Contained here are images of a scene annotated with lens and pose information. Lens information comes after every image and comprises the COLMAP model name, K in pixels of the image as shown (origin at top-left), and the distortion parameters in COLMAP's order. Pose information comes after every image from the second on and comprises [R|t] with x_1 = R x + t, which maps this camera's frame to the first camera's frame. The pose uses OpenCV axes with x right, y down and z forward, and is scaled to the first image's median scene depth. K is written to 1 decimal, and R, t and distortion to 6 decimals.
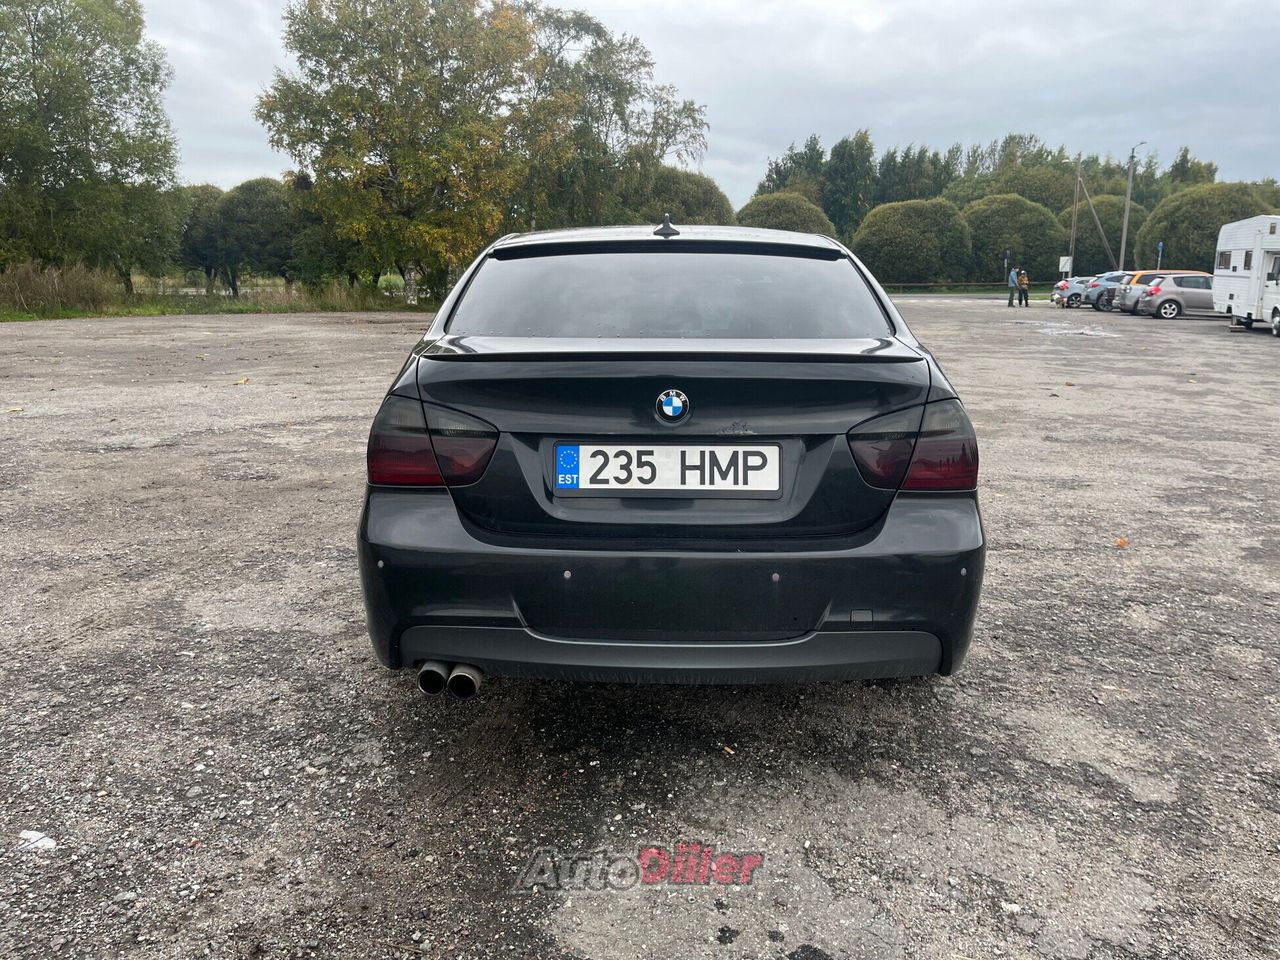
lens RADIAL K [[967.7, 0, 639.4], [0, 967.7, 485.6], [0, 0, 1]] dist [0.044079, -0.056368]
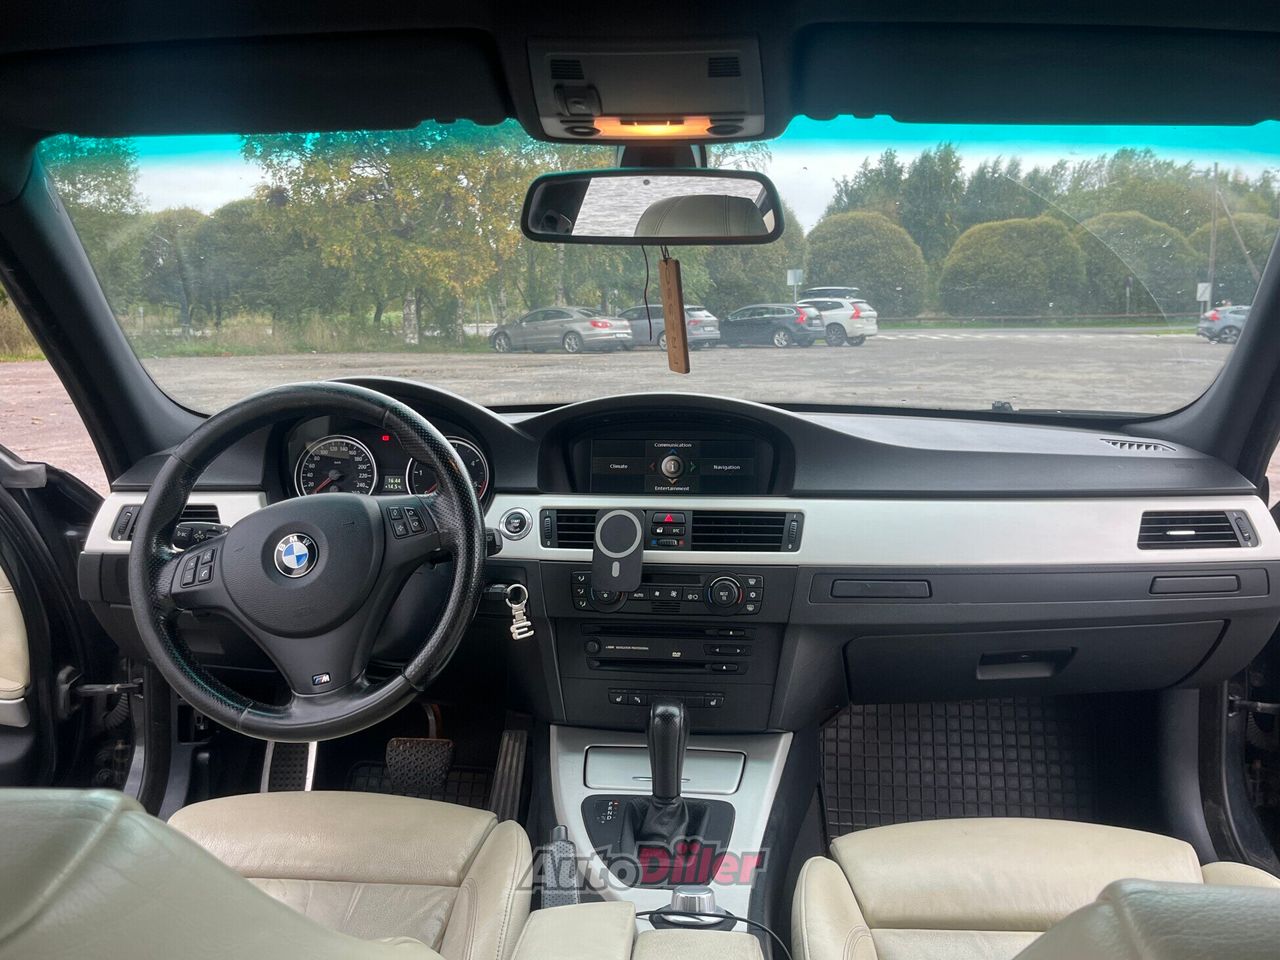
lens RADIAL K [[1082.3, 0, 653.8], [0, 1082.3, 473.7], [0, 0, 1]] dist [0.032255, -0.016679]
pose [[0.999324, -0.000890, -0.036760, 0.039898], [-0.001477, 0.997929, -0.064306, -0.247093], [0.036741, 0.064316, 0.997253, 1.335194]]
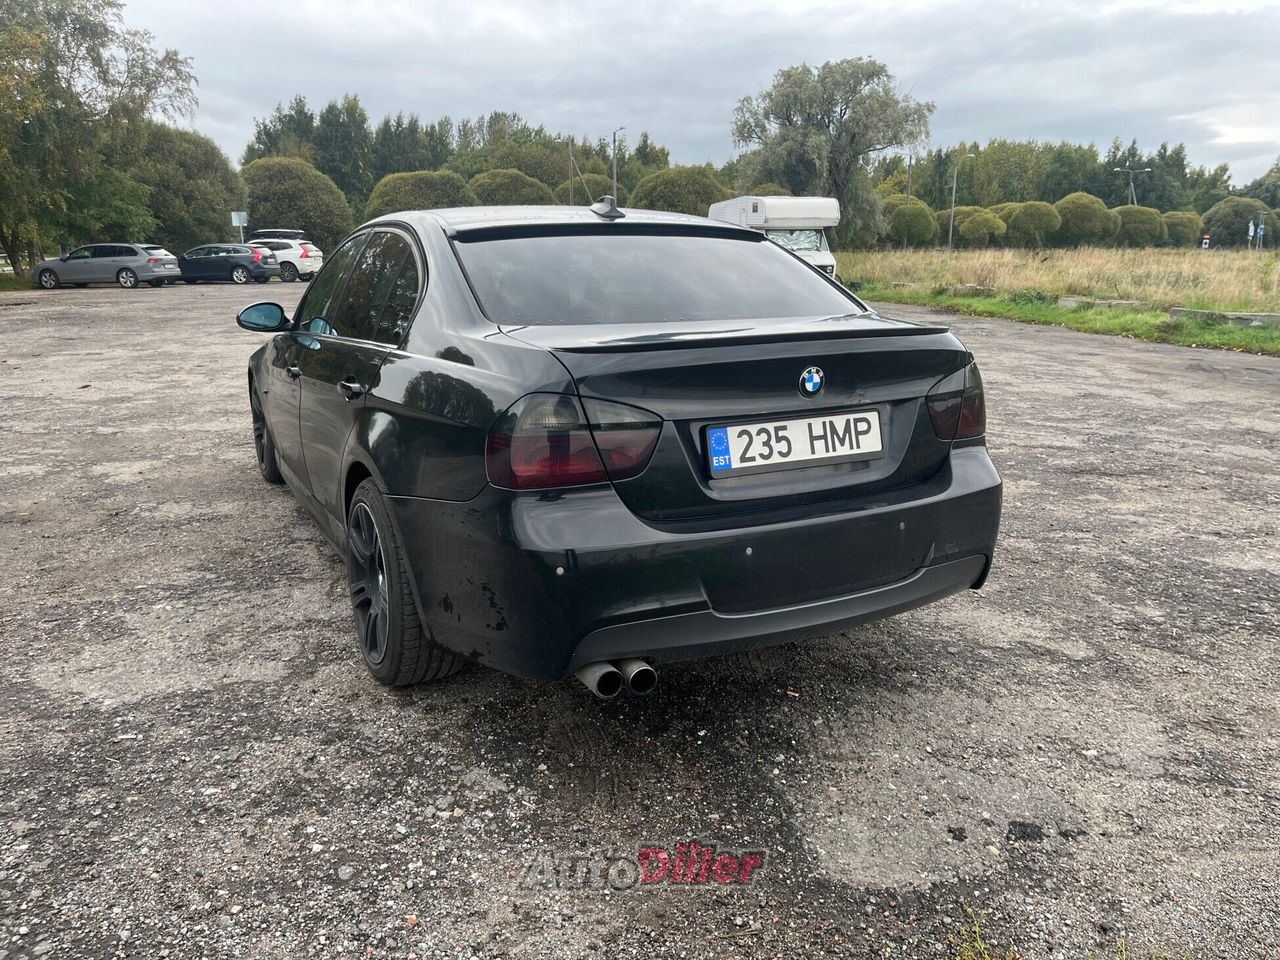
lens RADIAL K [[967.7, 0, 648.6], [0, 967.7, 477.2], [0, 0, 1]] dist [0.044079, -0.056368]
pose [[0.875116, -0.115053, 0.470037, -0.530743], [0.105275, 0.993325, 0.047138, -0.038764], [-0.472323, 0.008232, 0.881387, 0.107541]]
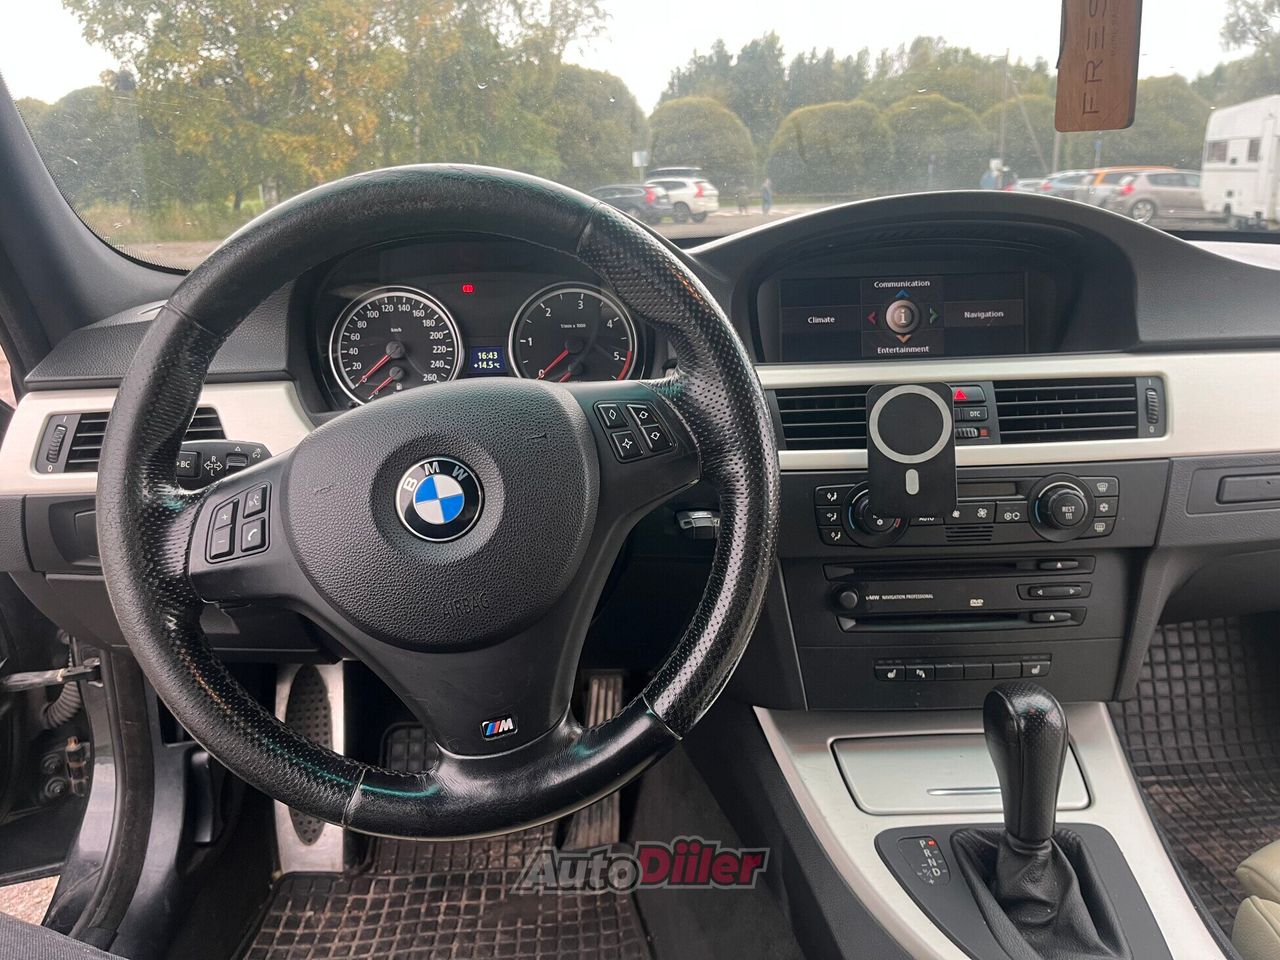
lens RADIAL K [[967.7, 0, 636.9], [0, 967.7, 479.5], [0, 0, 1]] dist [0.044079, -0.056368]
pose [[0.994985, -0.052114, 0.085371, -0.082736], [0.045844, 0.996217, 0.073827, -0.258444], [-0.088896, -0.069543, 0.993610, 1.539881]]
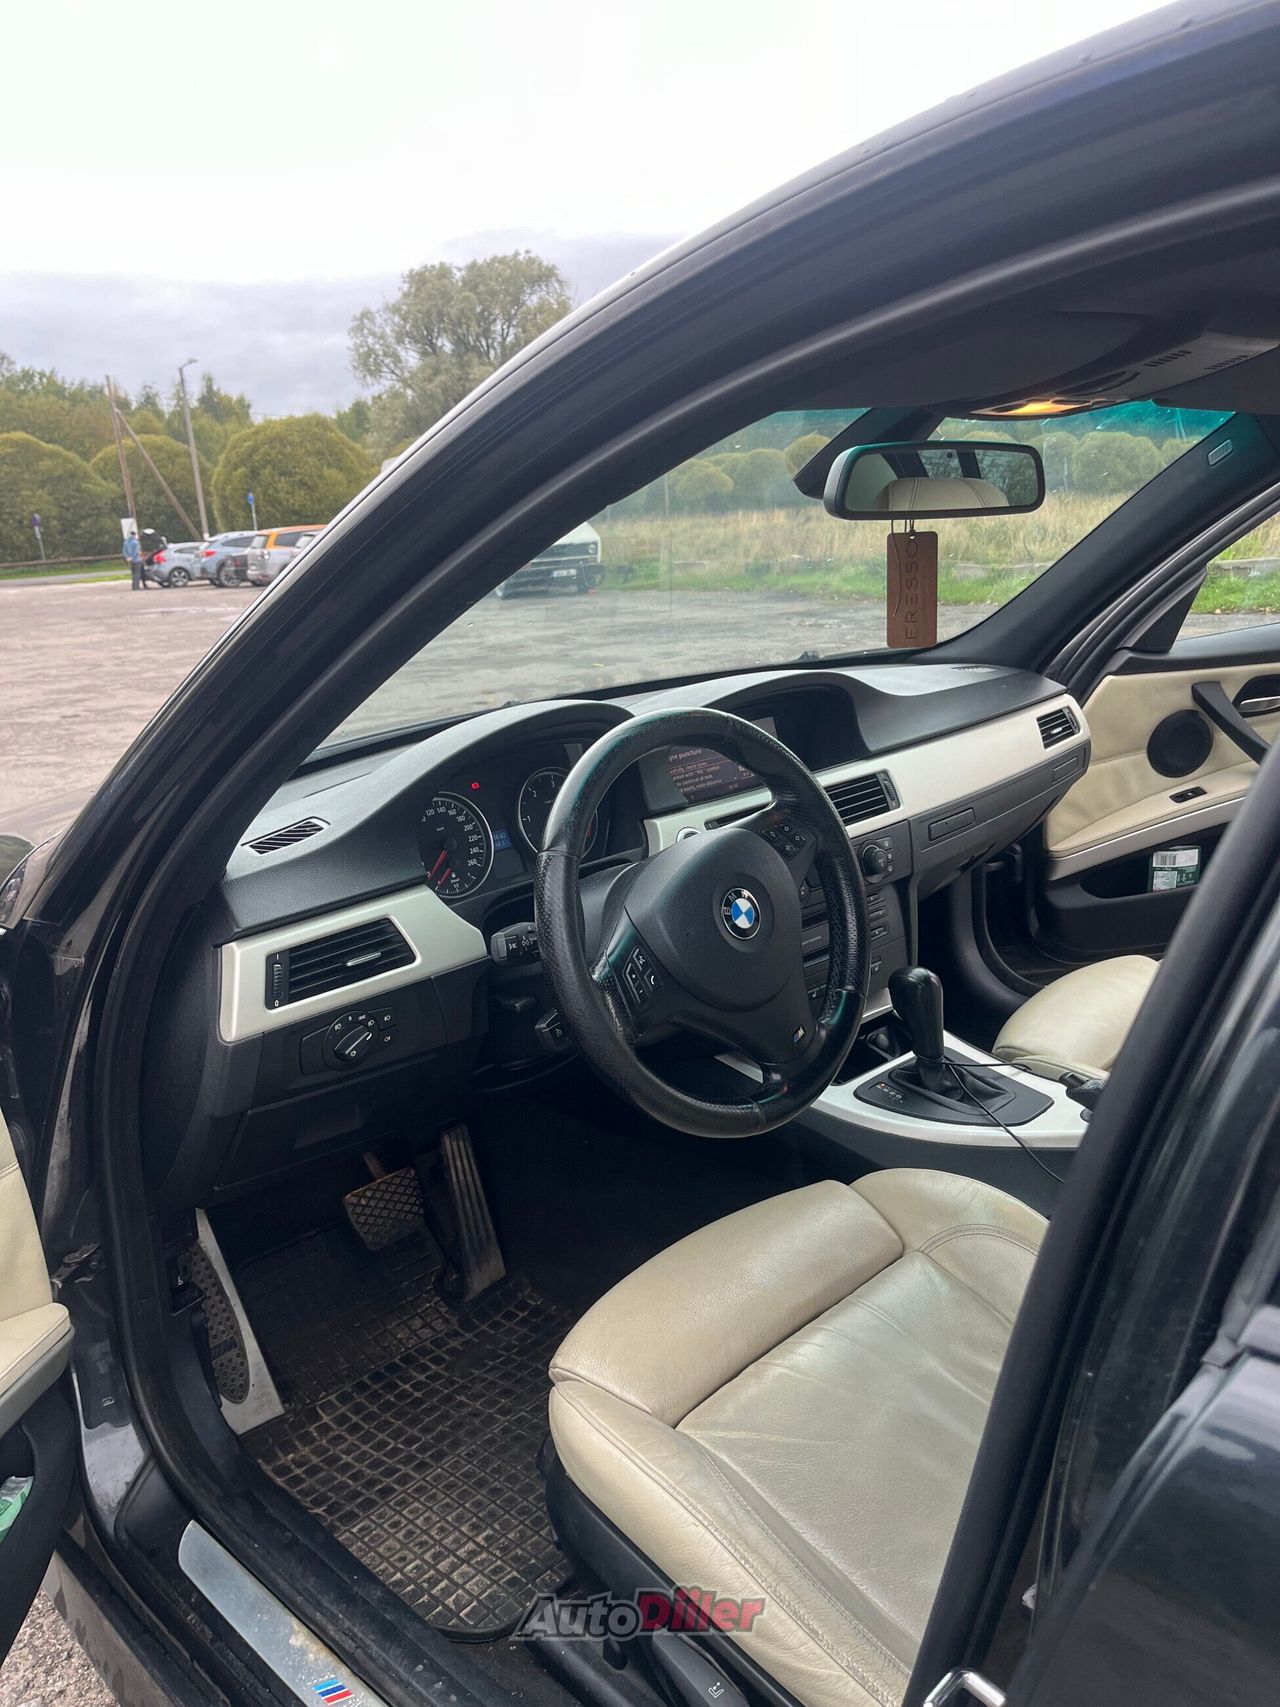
lens RADIAL K [[1290.5, 0, 635.6], [0, 1290.5, 860.8], [0, 0, 1]] dist [0.044079, -0.056368]
pose [[0.689817, -0.232705, 0.685566, -0.393274], [0.217163, 0.969839, 0.110688, -0.309251], [-0.690647, 0.072525, 0.719547, 1.463762]]
